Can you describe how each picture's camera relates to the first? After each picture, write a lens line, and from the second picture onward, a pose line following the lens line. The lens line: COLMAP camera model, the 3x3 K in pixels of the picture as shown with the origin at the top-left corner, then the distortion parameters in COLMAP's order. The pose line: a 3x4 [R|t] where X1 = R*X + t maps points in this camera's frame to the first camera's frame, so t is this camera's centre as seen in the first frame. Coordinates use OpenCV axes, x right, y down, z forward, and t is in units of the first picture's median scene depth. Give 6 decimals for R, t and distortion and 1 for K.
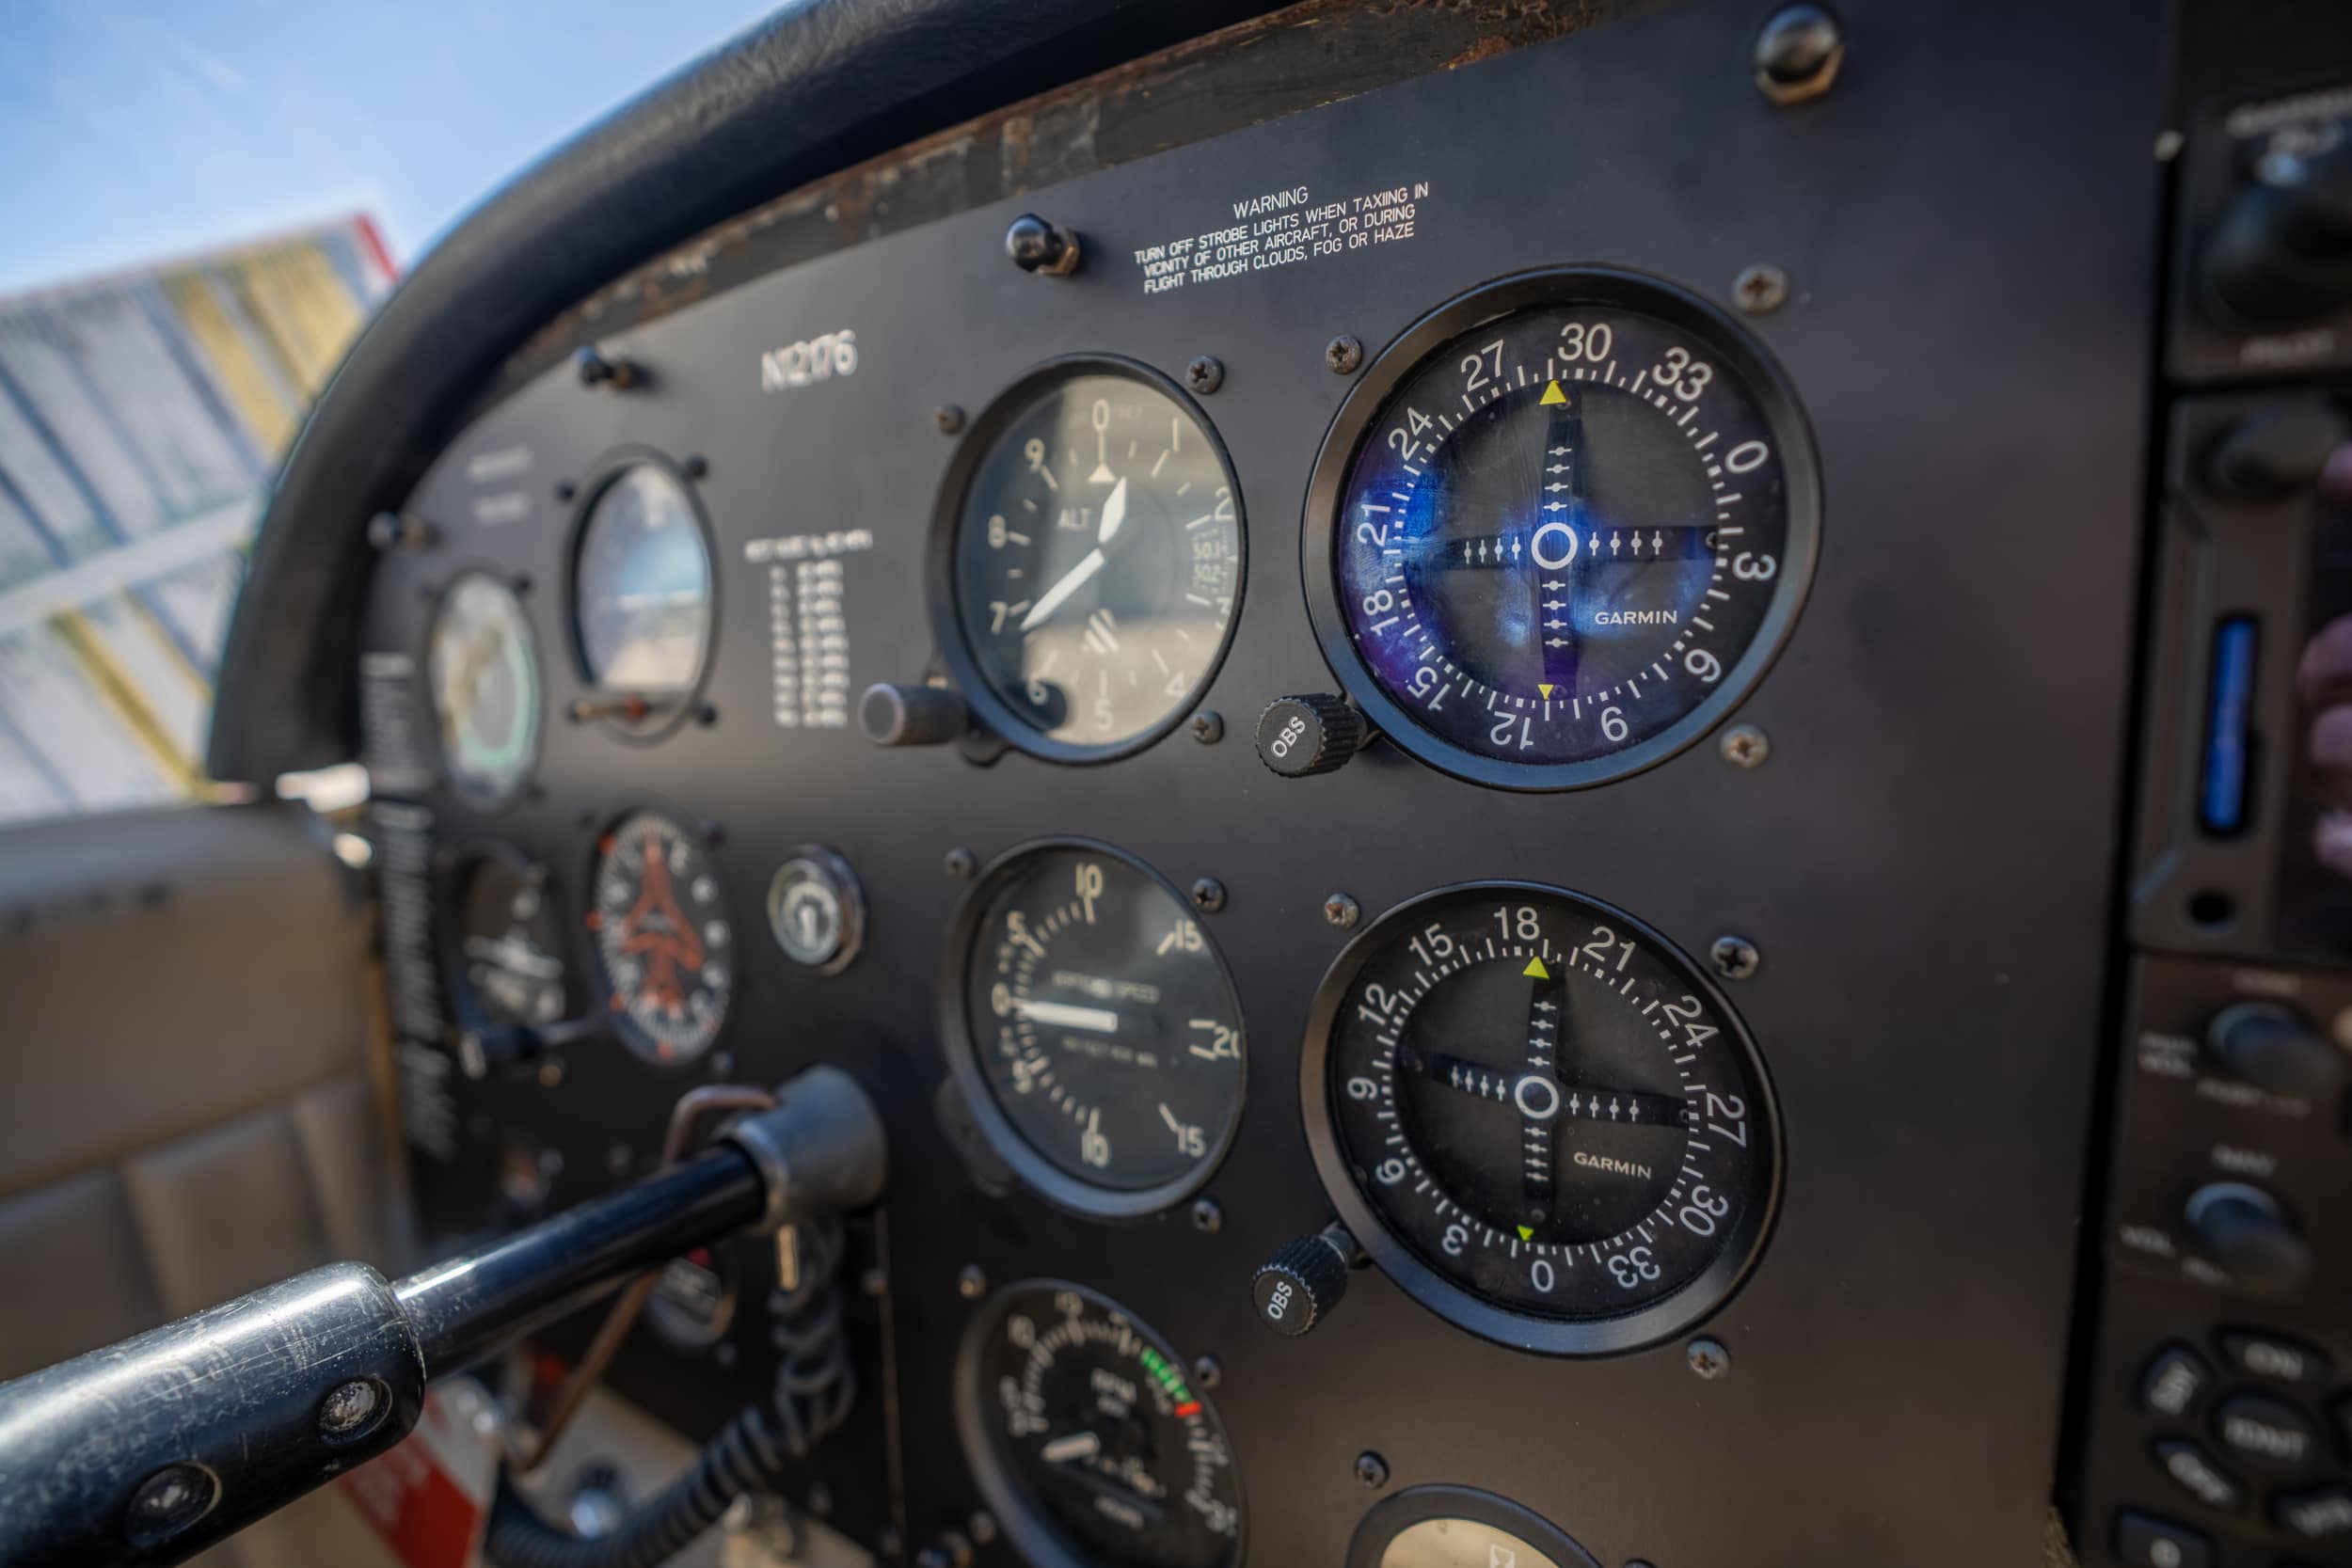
lens RADIAL K [[1154.1, 0, 1176.0], [0, 1154.1, 784.0], [0, 0, 1]] dist [-0.065185, 0.021327]
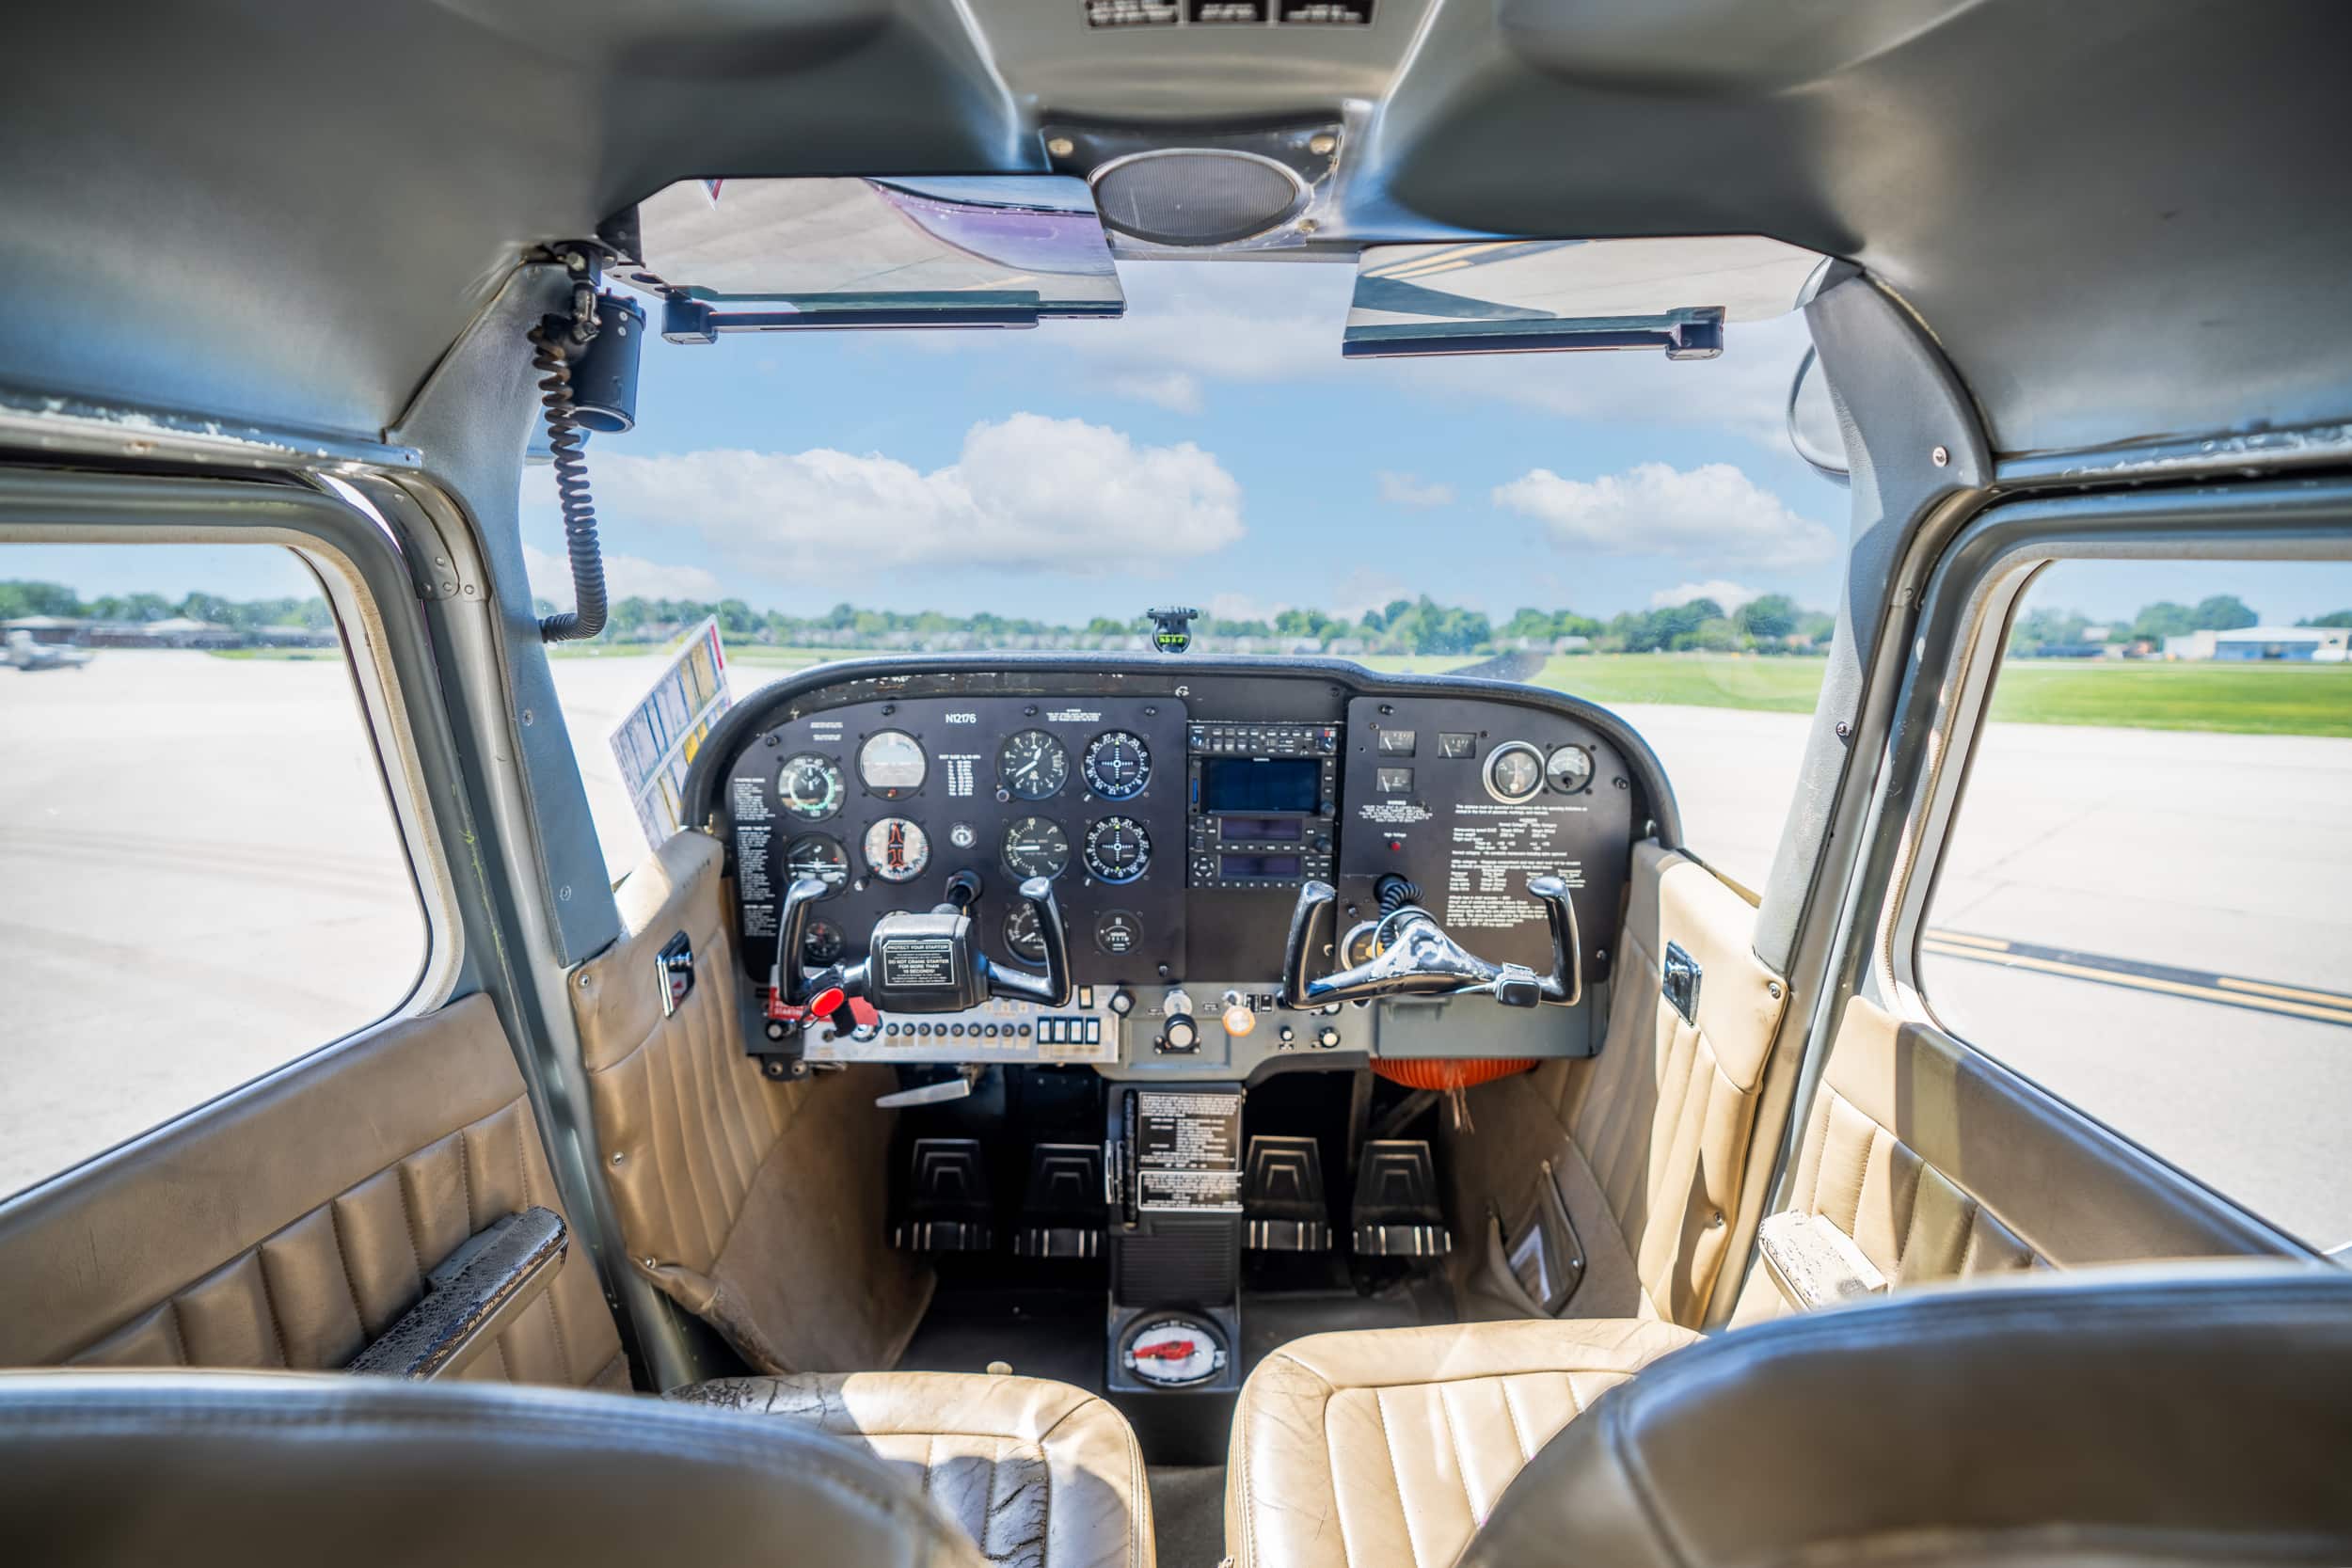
lens RADIAL K [[1075.8, 0, 1159.4], [0, 1075.8, 785.7], [0, 0, 1]] dist [-0.070607, 0.024955]
pose [[0.834898, -0.102151, 0.540842, -2.071712], [0.049577, 0.992589, 0.110943, -0.552825], [-0.548167, -0.065813, 0.833775, -3.155985]]
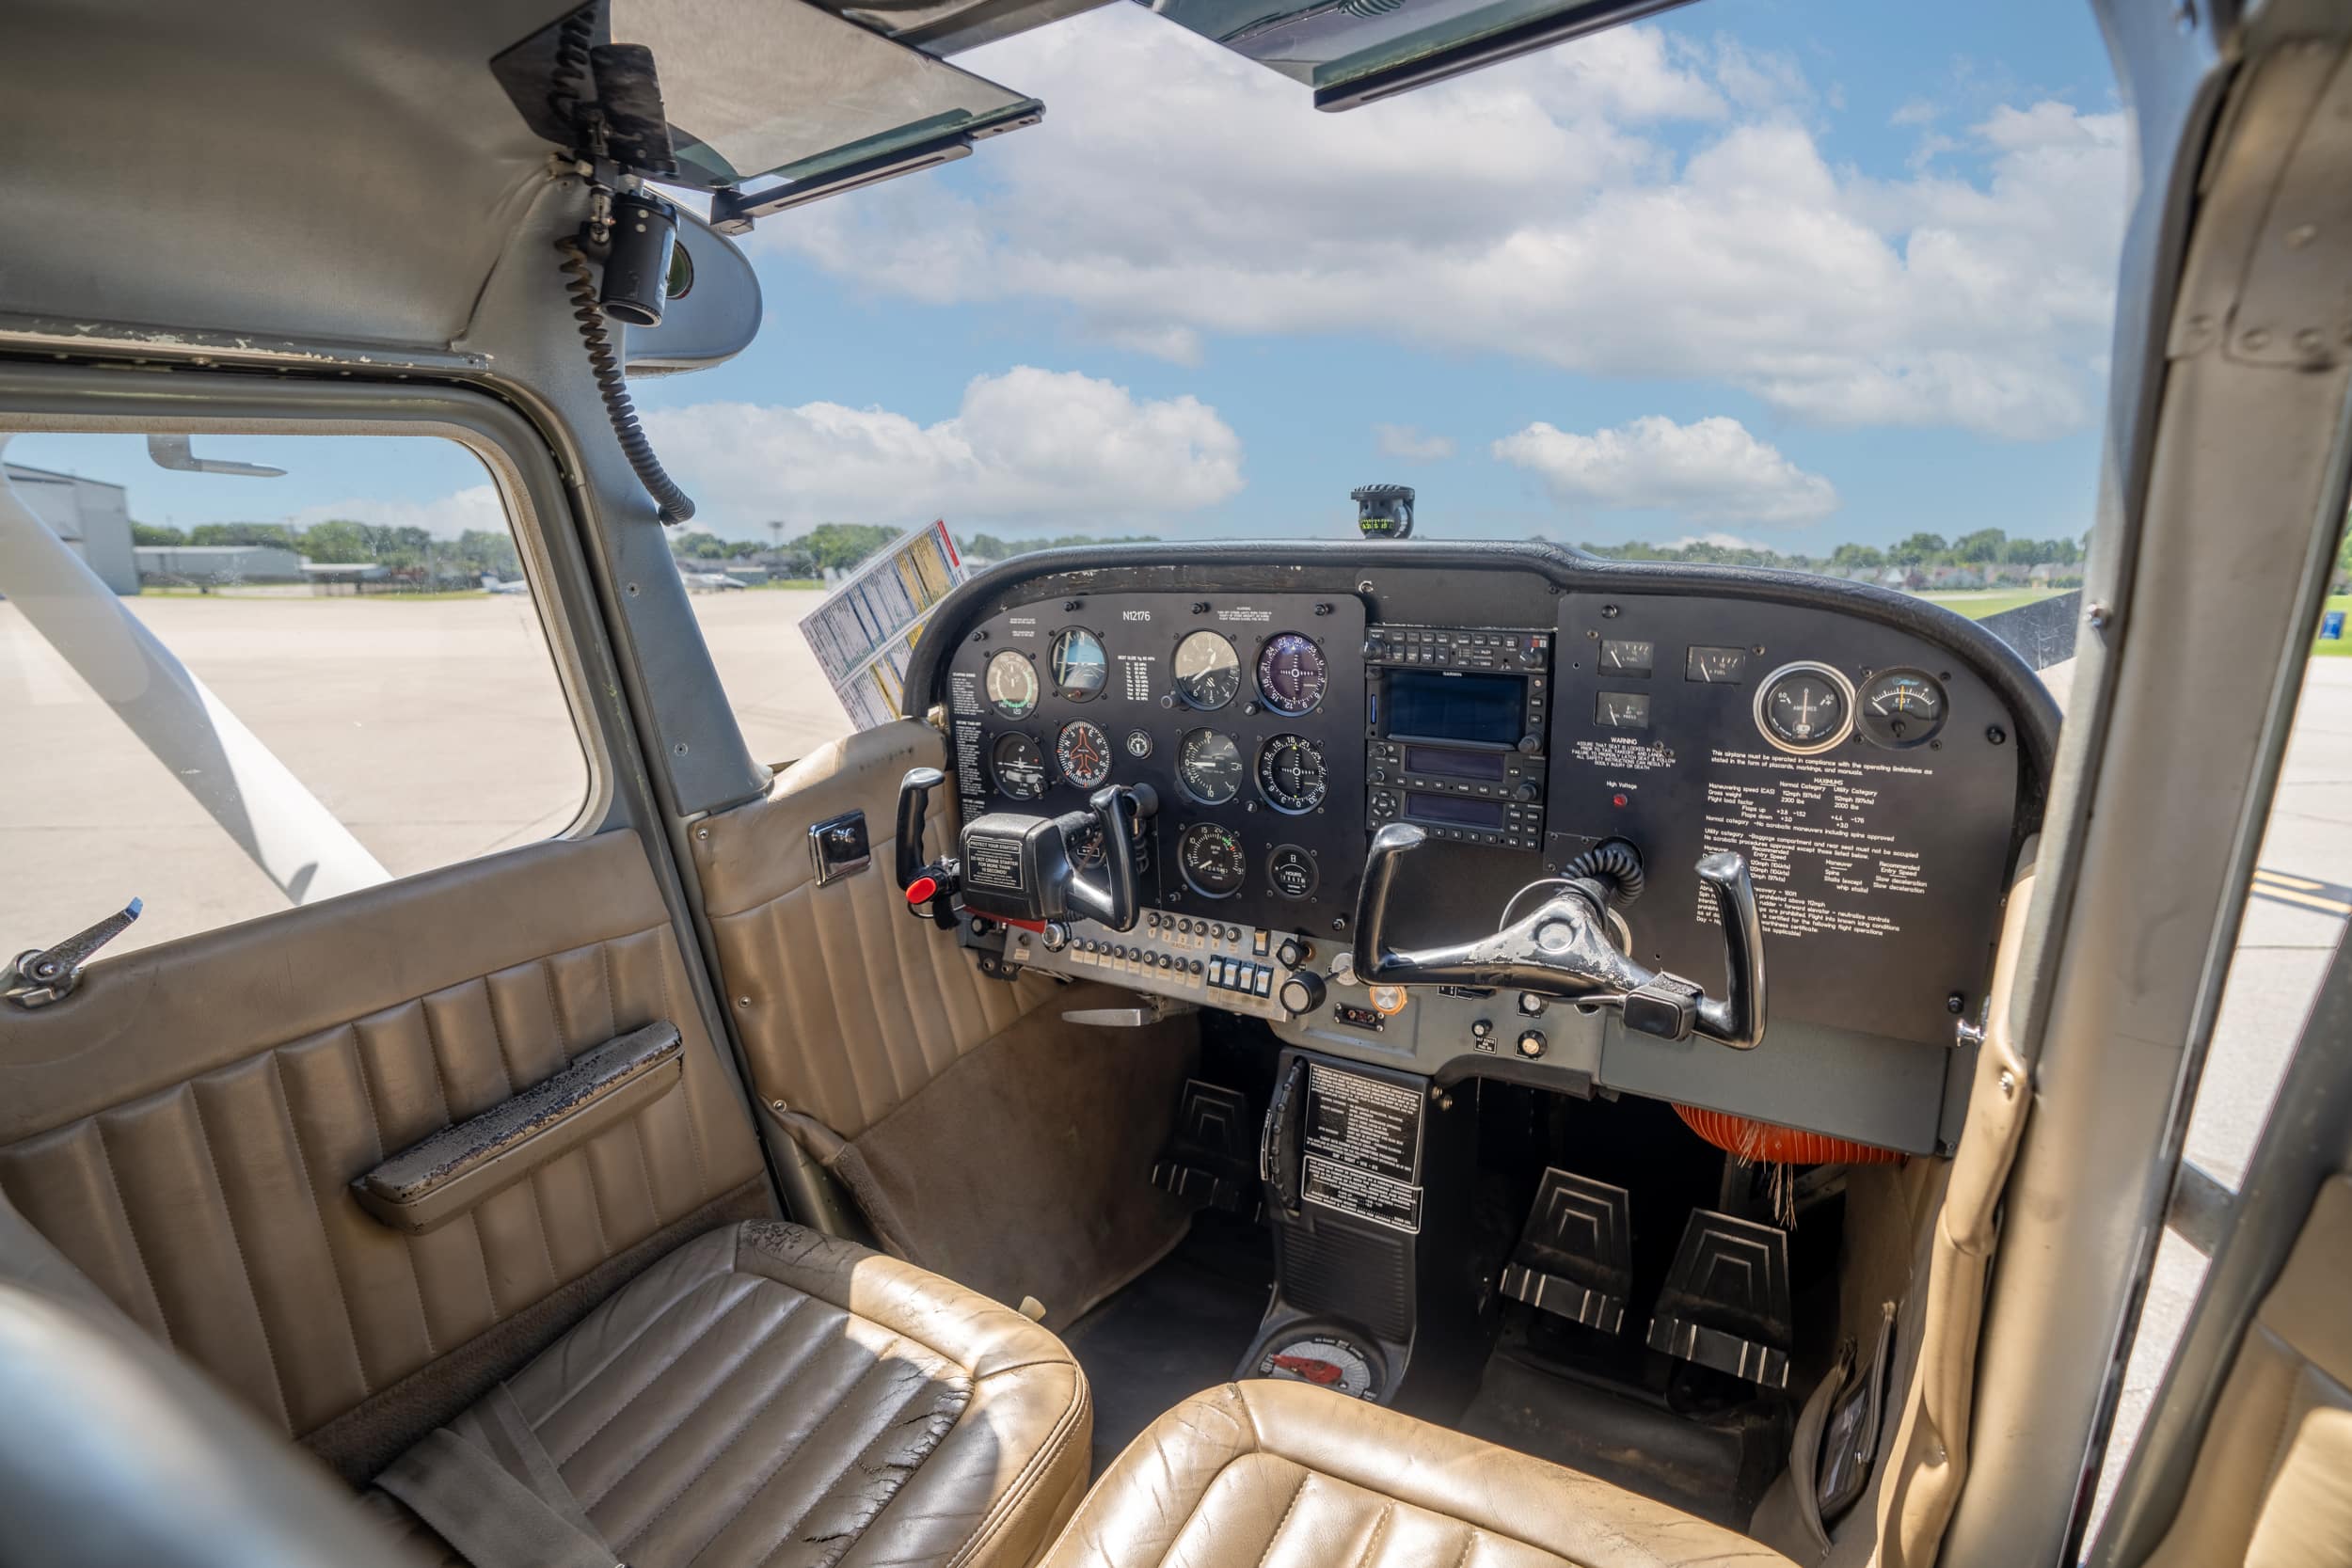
lens RADIAL K [[1154.1, 0, 1176.0], [0, 1154.1, 784.0], [0, 0, 1]] dist [-0.065185, 0.021327]
pose [[0.999434, -0.032812, 0.007446, -0.231274], [0.031643, 0.991849, 0.123428, -0.278986], [-0.011435, -0.123122, 0.992326, -3.414450]]
